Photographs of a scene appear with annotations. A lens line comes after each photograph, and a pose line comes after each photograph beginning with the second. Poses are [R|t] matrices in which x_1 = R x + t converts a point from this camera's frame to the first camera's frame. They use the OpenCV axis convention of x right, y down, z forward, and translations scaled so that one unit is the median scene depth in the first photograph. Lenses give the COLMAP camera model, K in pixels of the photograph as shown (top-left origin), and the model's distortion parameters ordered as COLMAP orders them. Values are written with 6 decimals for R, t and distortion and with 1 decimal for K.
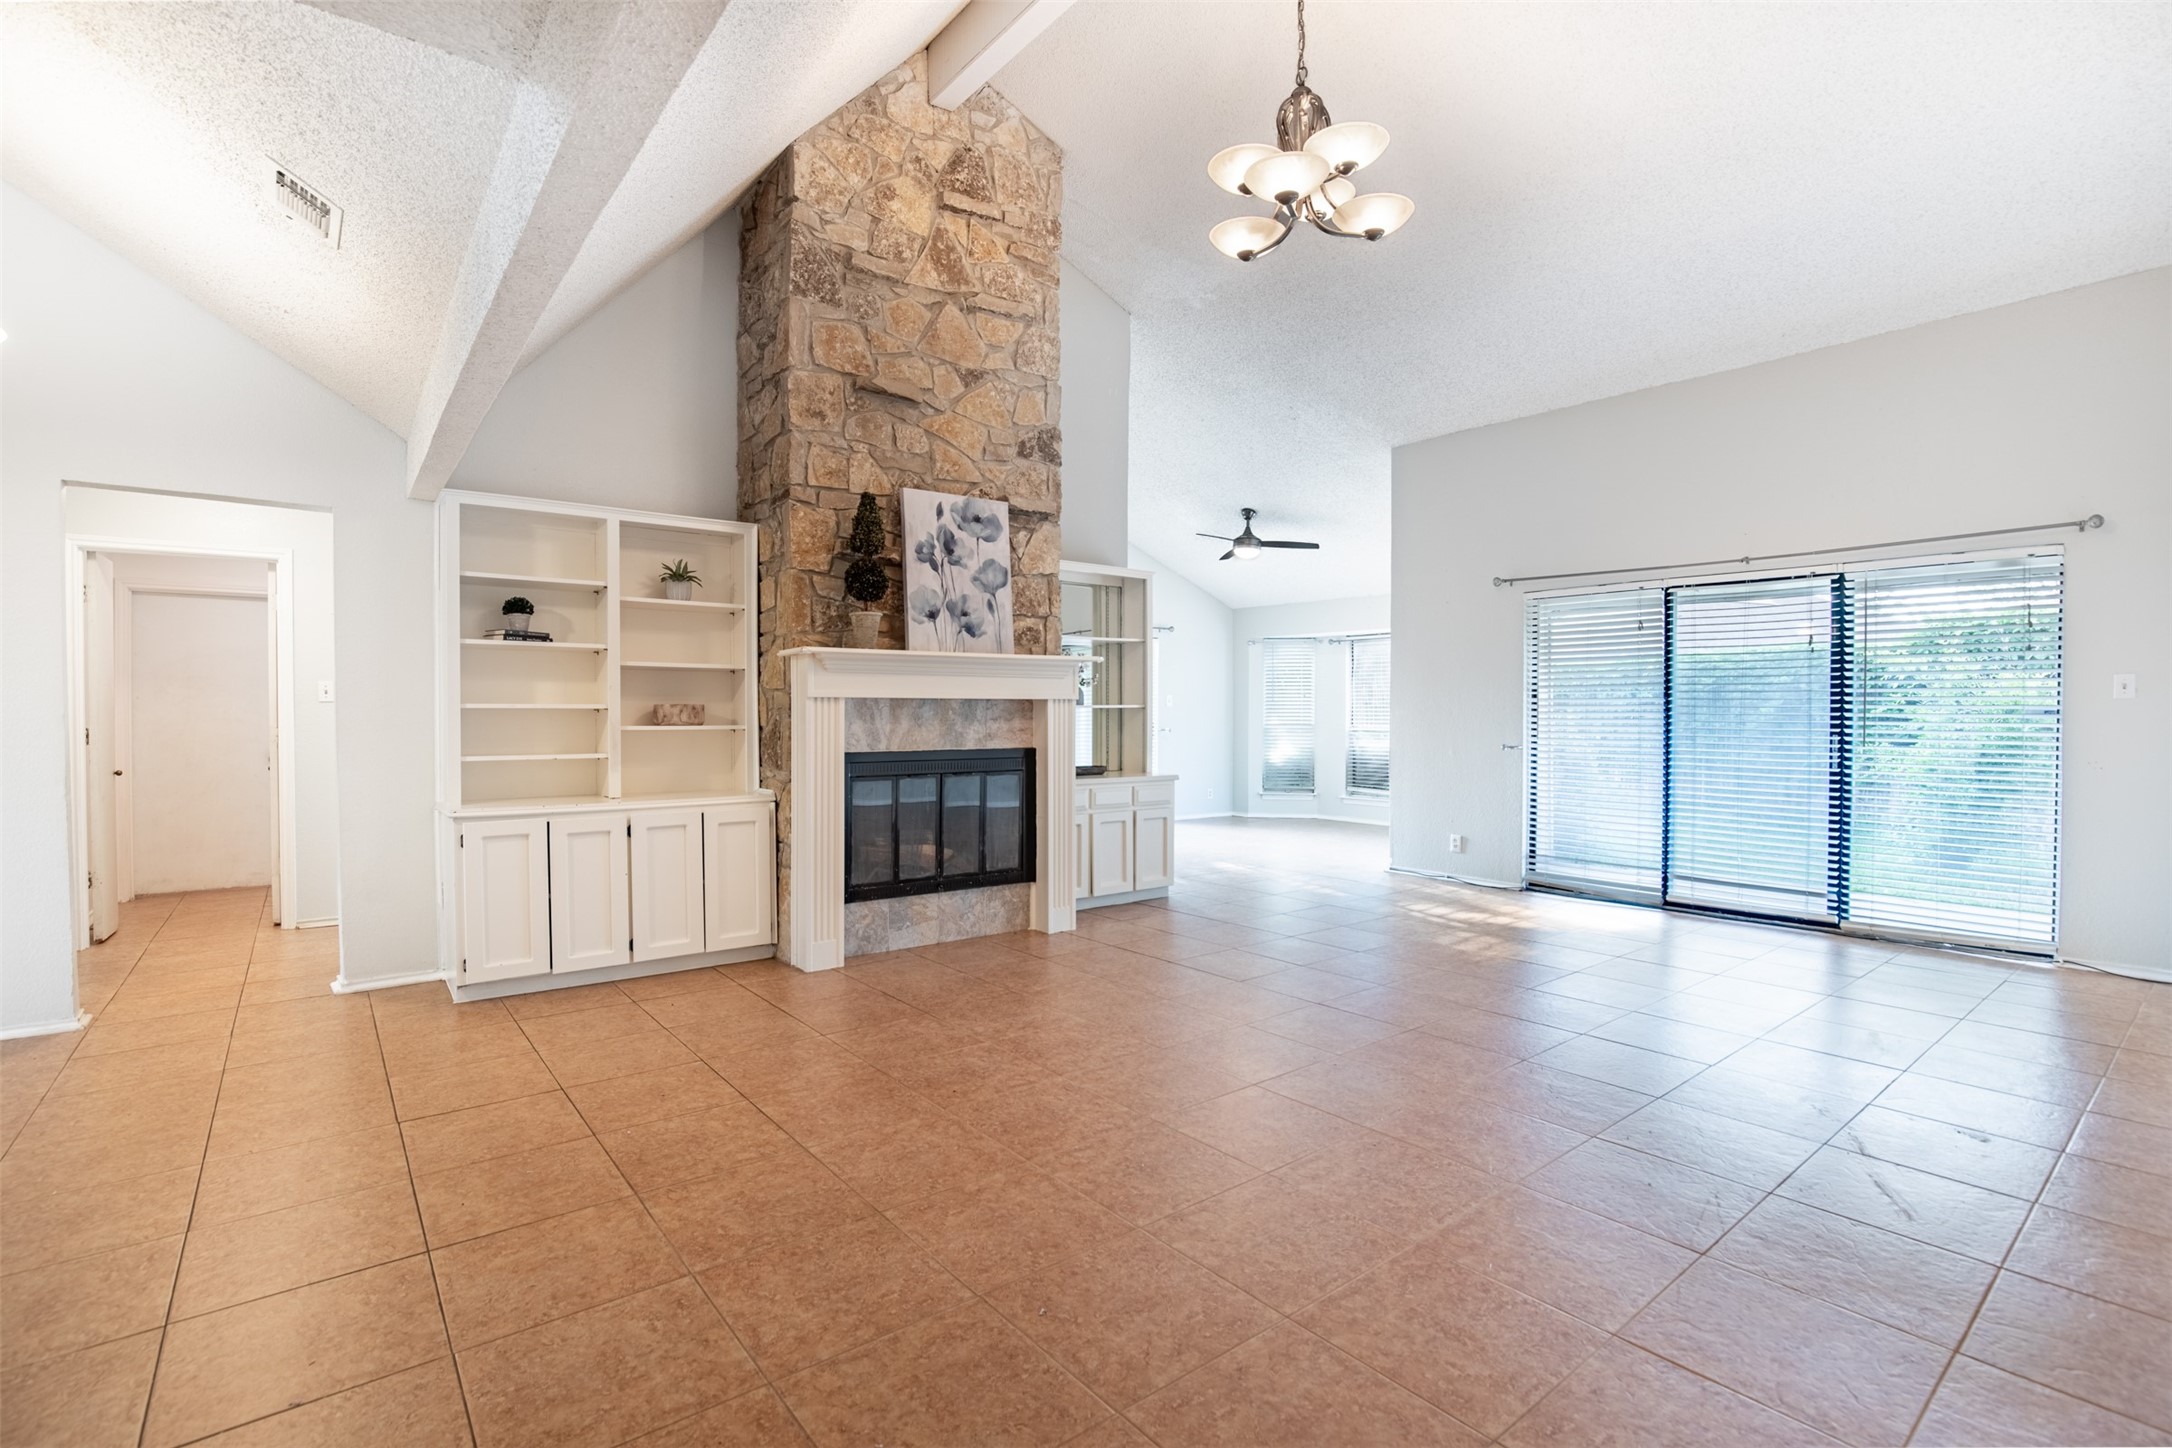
lens RADIAL K [[1000.5, 0, 1086.2], [0, 1000.5, 722.8], [0, 0, 1]] dist [-0.022508, 0.002749]
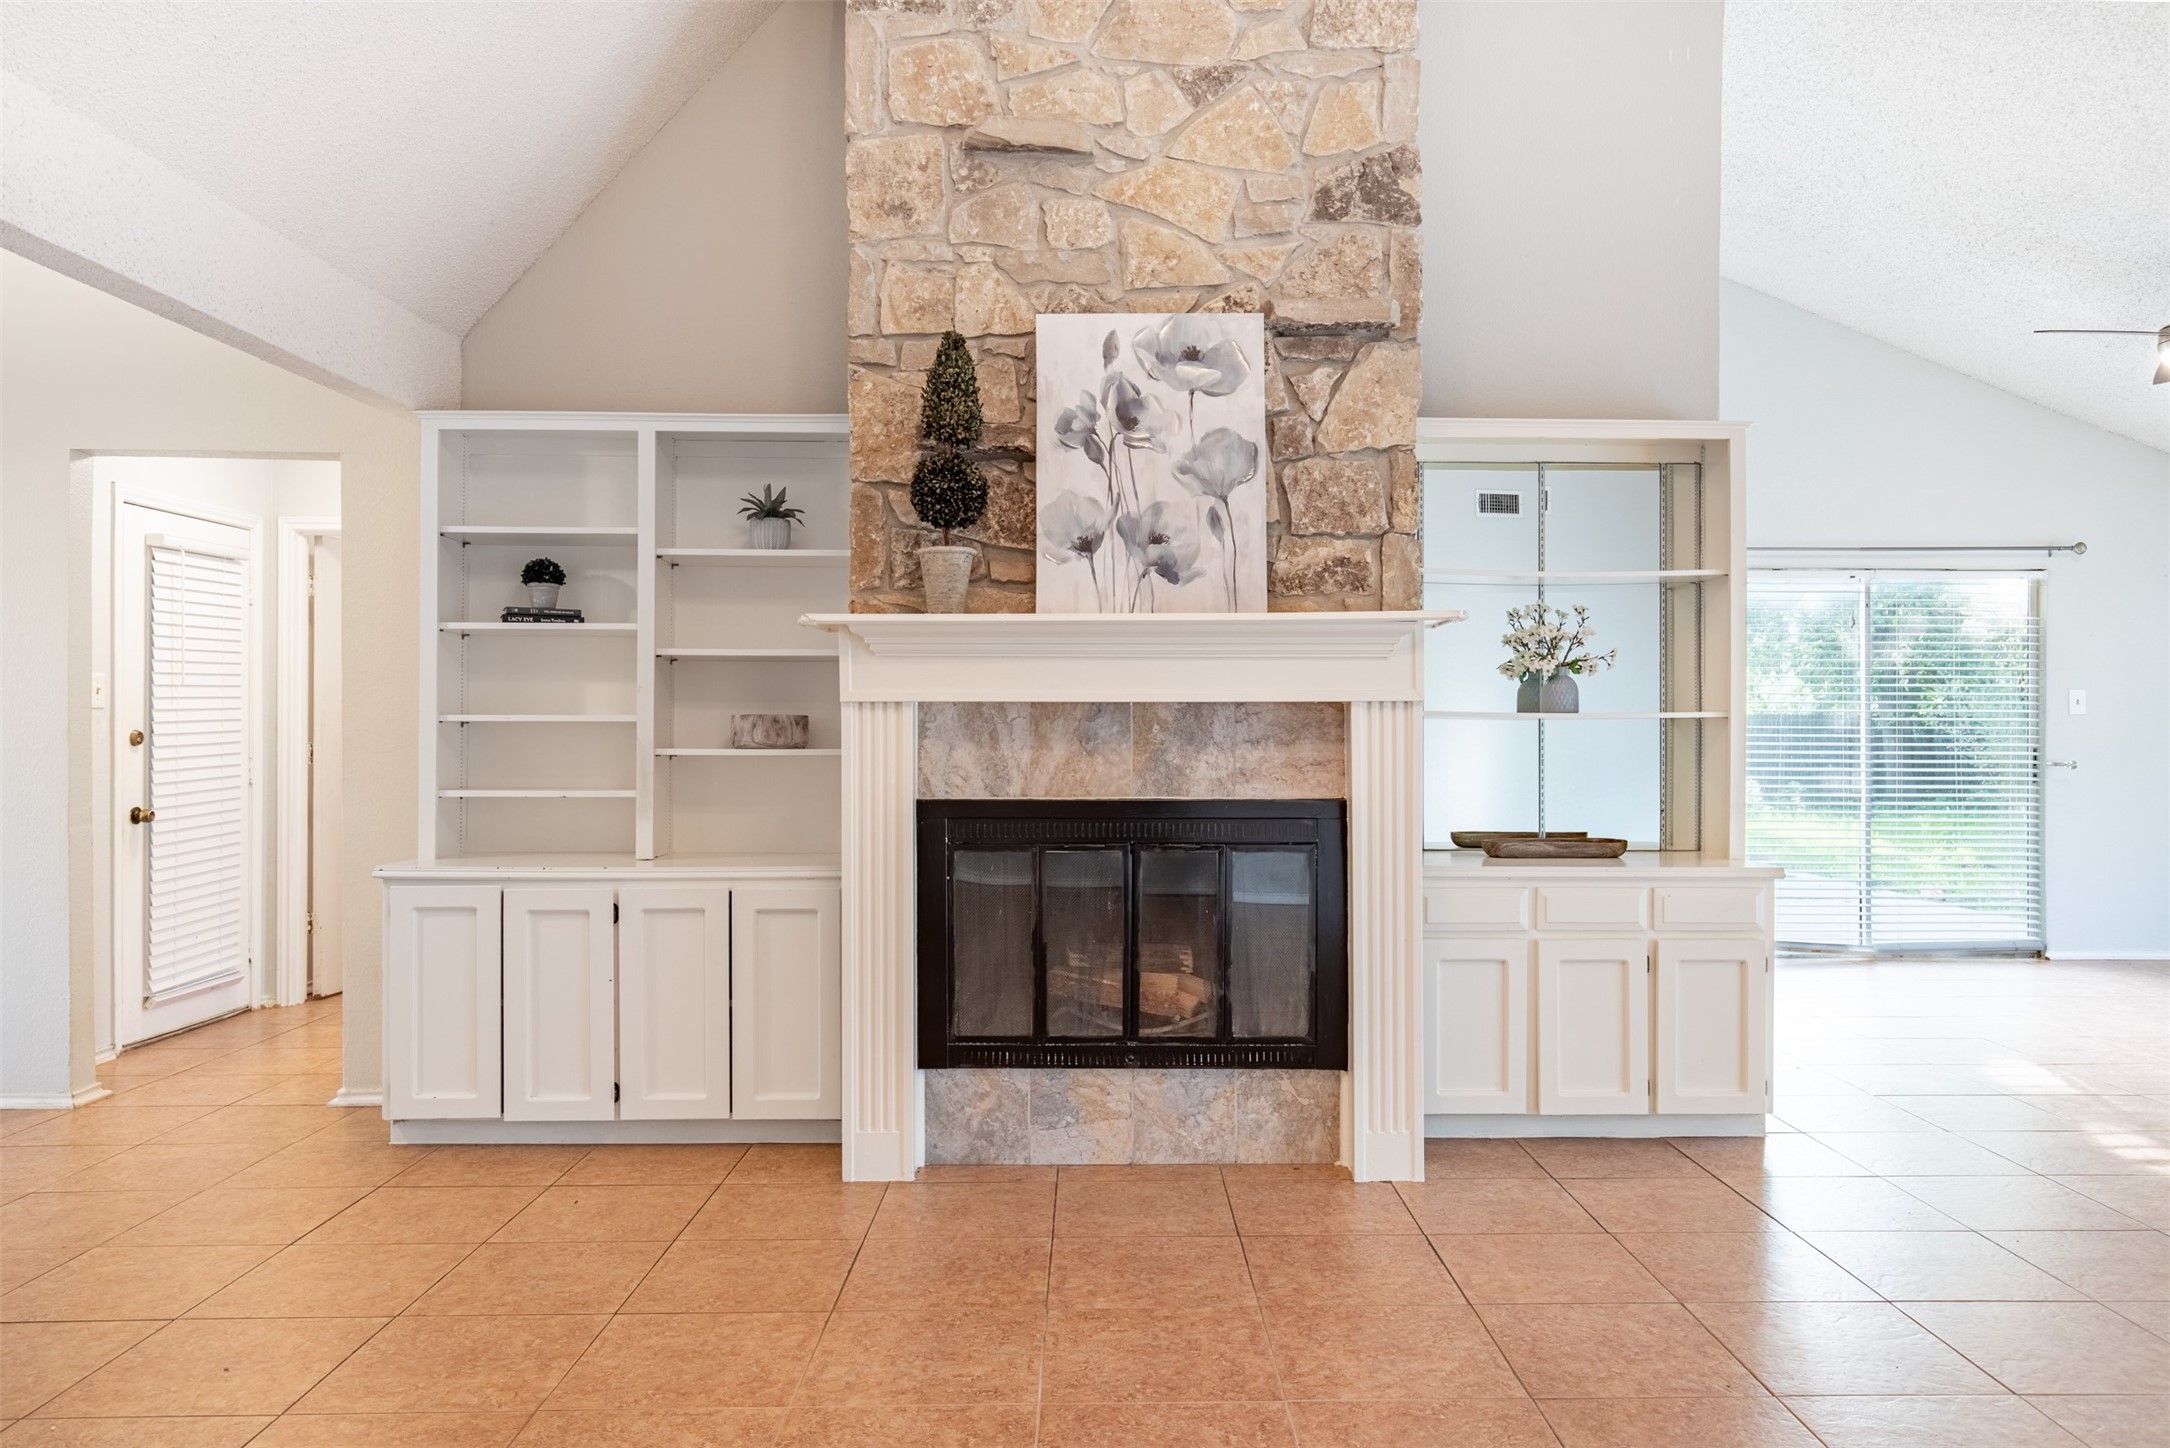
lens RADIAL K [[1530.8, 0, 1152.0], [0, 1530.8, 722.4], [0, 0, 1]] dist [0.009778, -0.003063]
pose [[0.801120, -0.000101, -0.598504, 0.369439], [-0.006944, 0.999931, -0.009464, -0.006238], [0.598463, 0.011738, 0.801064, 0.376734]]
